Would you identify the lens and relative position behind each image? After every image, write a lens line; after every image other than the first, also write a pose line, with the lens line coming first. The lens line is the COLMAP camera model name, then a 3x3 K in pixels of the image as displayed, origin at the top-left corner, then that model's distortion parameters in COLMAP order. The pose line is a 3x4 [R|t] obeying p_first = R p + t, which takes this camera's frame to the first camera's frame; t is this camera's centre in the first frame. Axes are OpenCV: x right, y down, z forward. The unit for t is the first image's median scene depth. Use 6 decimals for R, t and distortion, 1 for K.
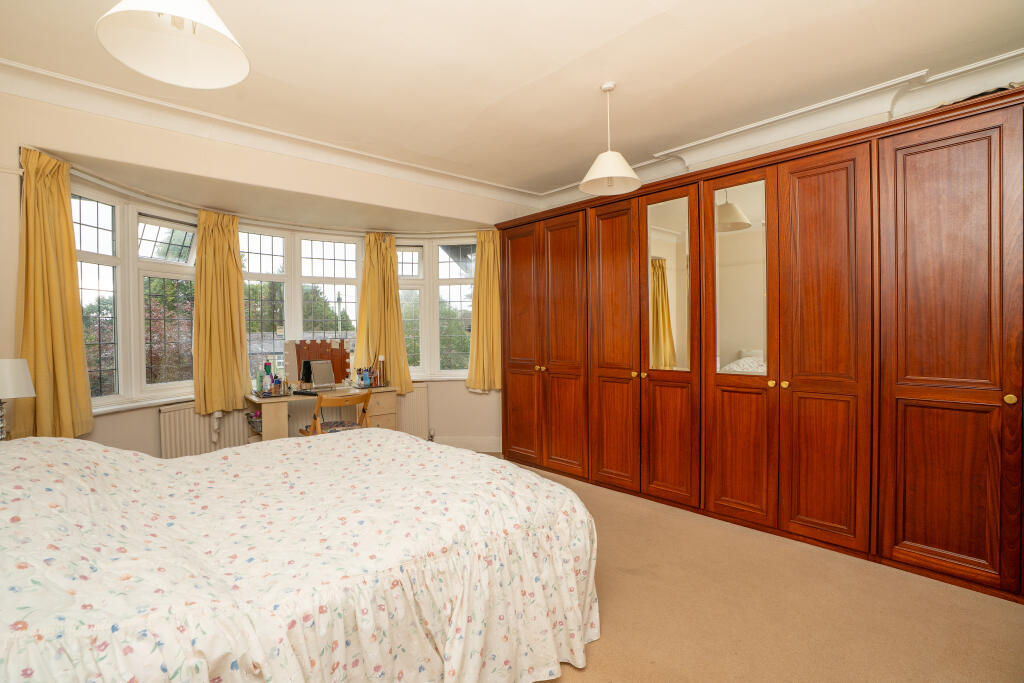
lens RADIAL K [[489.4, 0, 499.3], [0, 489.4, 341.3], [0, 0, 1]] dist [-0.069171, 0.030259]
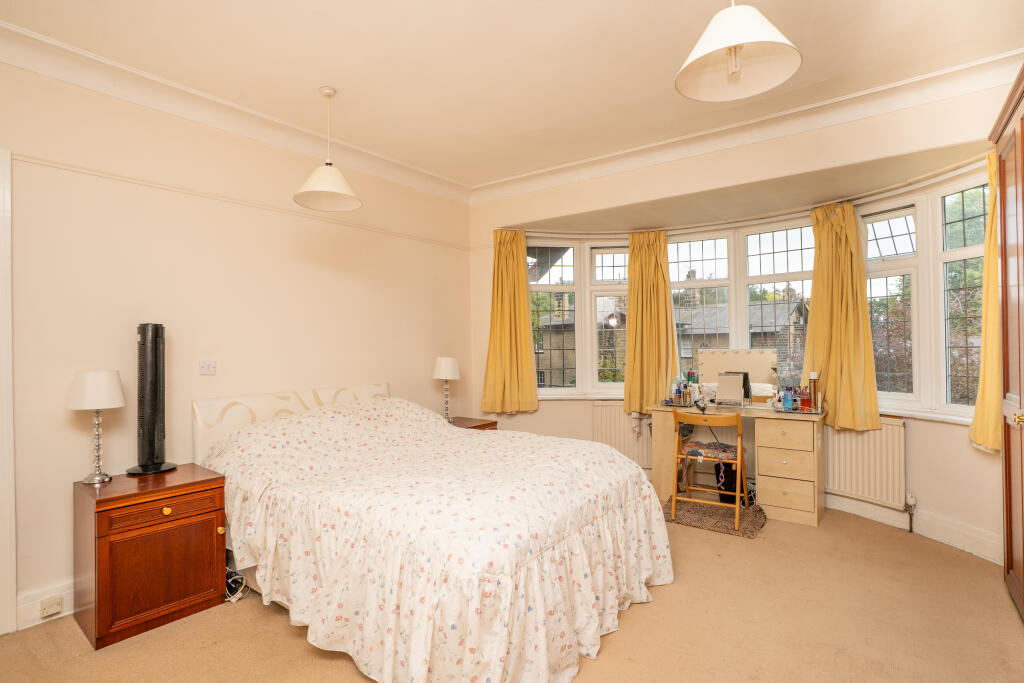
lens RADIAL K [[536.2, 0, 512.0], [0, 536.2, 341.5], [0, 0, 1]] dist [-0.054170, 0.022385]
pose [[0.177956, 0.003549, -0.984032, 0.478403], [-0.013132, 0.999913, 0.001232, -0.012488], [0.983951, 0.012703, 0.177987, 0.411985]]
